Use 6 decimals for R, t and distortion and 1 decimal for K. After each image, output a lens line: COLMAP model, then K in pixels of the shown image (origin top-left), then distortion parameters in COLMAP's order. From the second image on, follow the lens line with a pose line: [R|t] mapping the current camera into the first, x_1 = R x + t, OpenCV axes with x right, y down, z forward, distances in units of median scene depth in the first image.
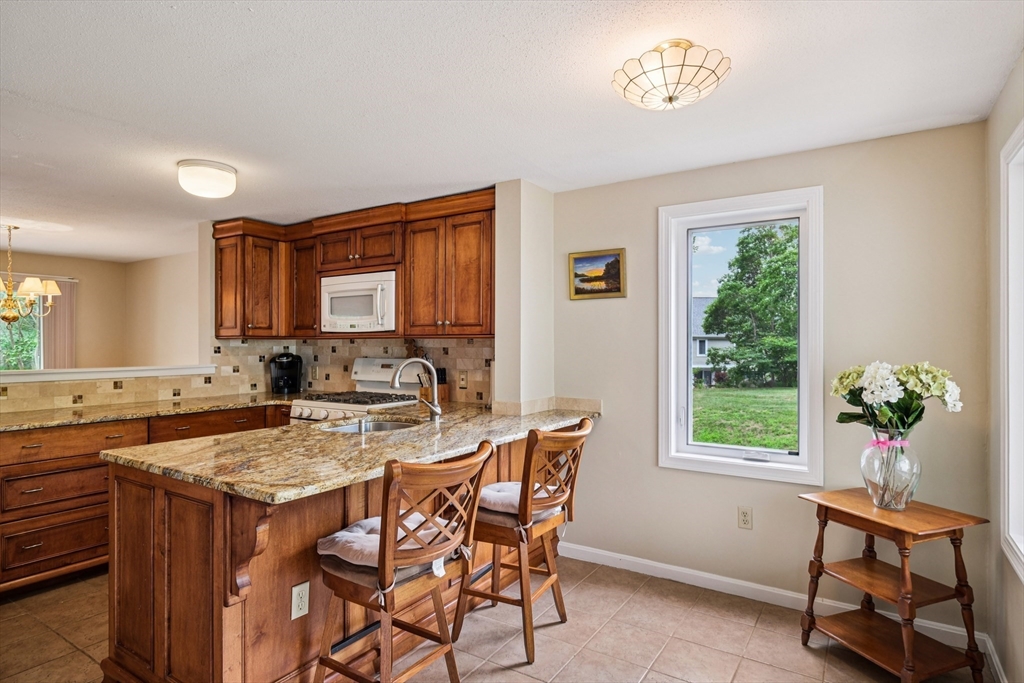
lens RADIAL K [[556.2, 0, 517.6], [0, 556.2, 345.3], [0, 0, 1]] dist [-0.000868, -0.002777]
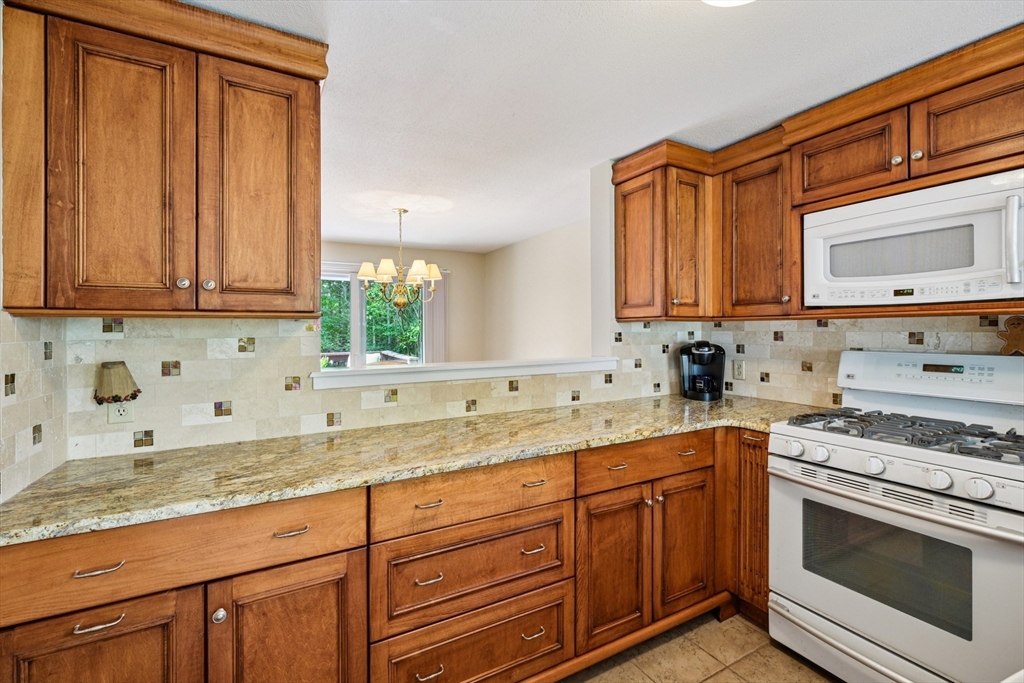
lens RADIAL K [[454.7, 0, 519.0], [0, 454.7, 329.2], [0, 0, 1]] dist [-0.000997, -0.000507]
pose [[0.881880, -0.007923, -0.471408, -0.422011], [0.006744, 0.999968, -0.004191, -0.000377], [0.471426, 0.000517, 0.881906, 0.466289]]
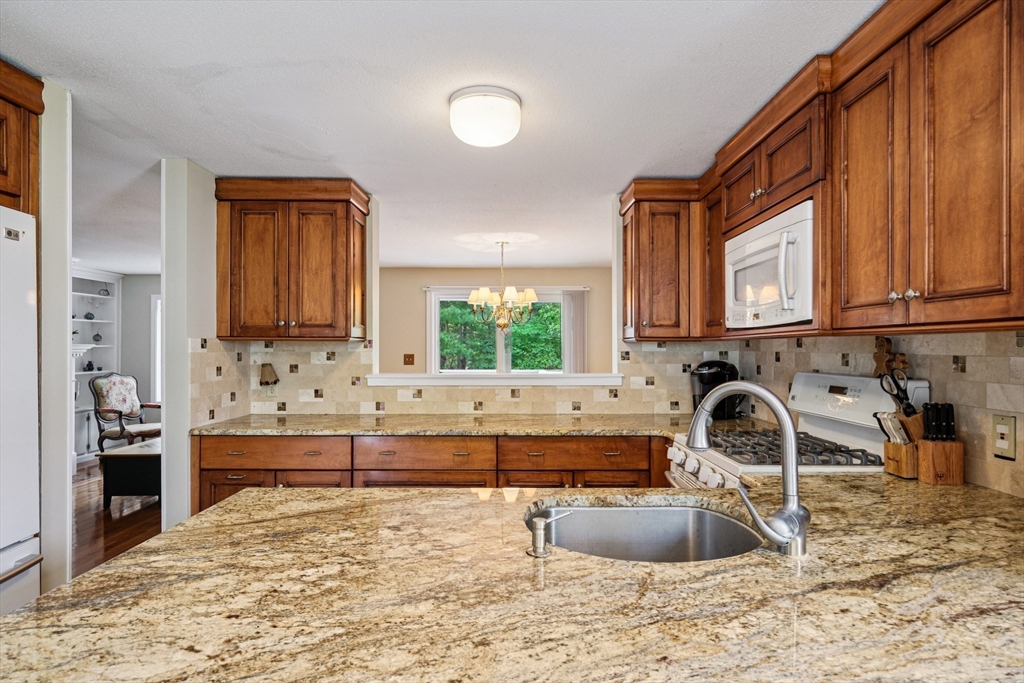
lens RADIAL K [[560.2, 0, 516.0], [0, 560.2, 345.5], [0, 0, 1]] dist [-0.000653, -0.000513]
pose [[0.536988, -0.004667, -0.843577, 0.054725], [-0.001903, 0.999975, -0.006744, -0.000493], [0.843588, 0.005226, 0.536966, 0.497965]]
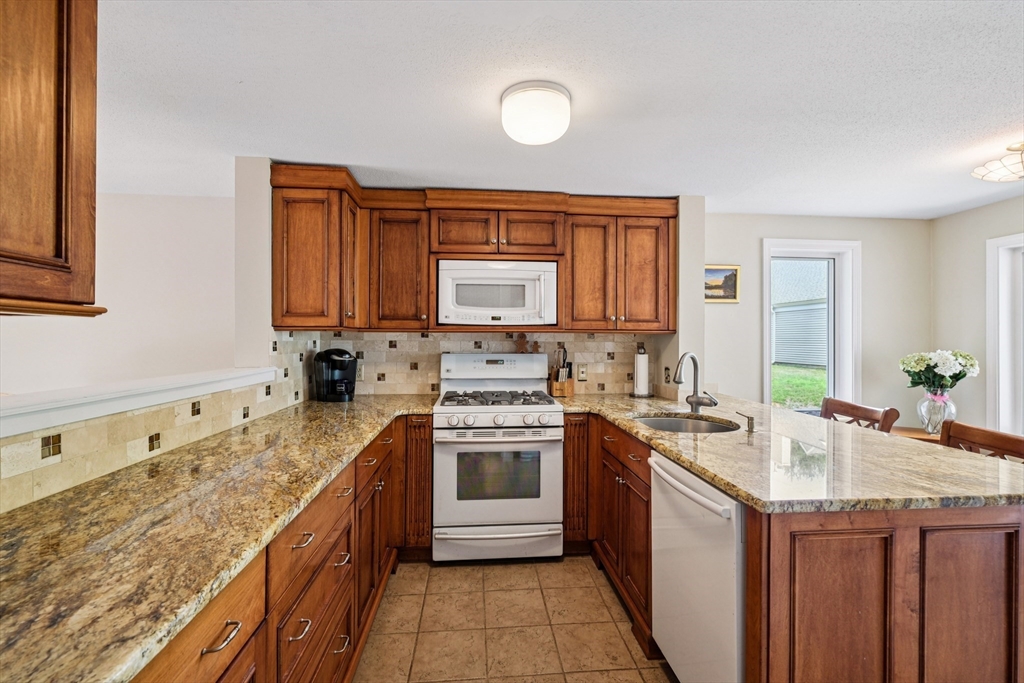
lens RADIAL K [[445.9, 0, 516.1], [0, 445.9, 335.6], [0, 0, 1]] dist [0.000792, 0.000302]
pose [[0.790132, 0.006286, 0.612904, -0.727177], [-0.002034, 0.999969, -0.007634, -0.001058], [-0.612933, 0.004785, 0.790120, 0.421398]]
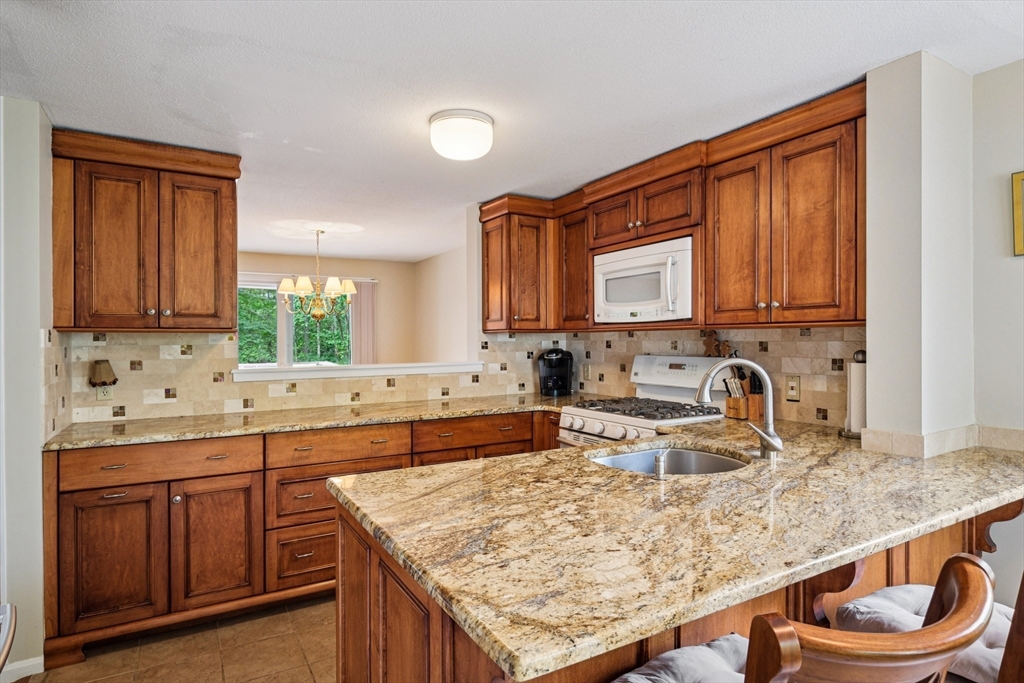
lens RADIAL K [[563.3, 0, 517.8], [0, 563.3, 340.5], [0, 0, 1]] dist [-0.003521, -0.000120]
pose [[0.892377, -0.005192, -0.451261, -0.089174], [0.006330, 0.999979, 0.001011, -0.000005], [0.451246, -0.003759, 0.892392, 0.234425]]
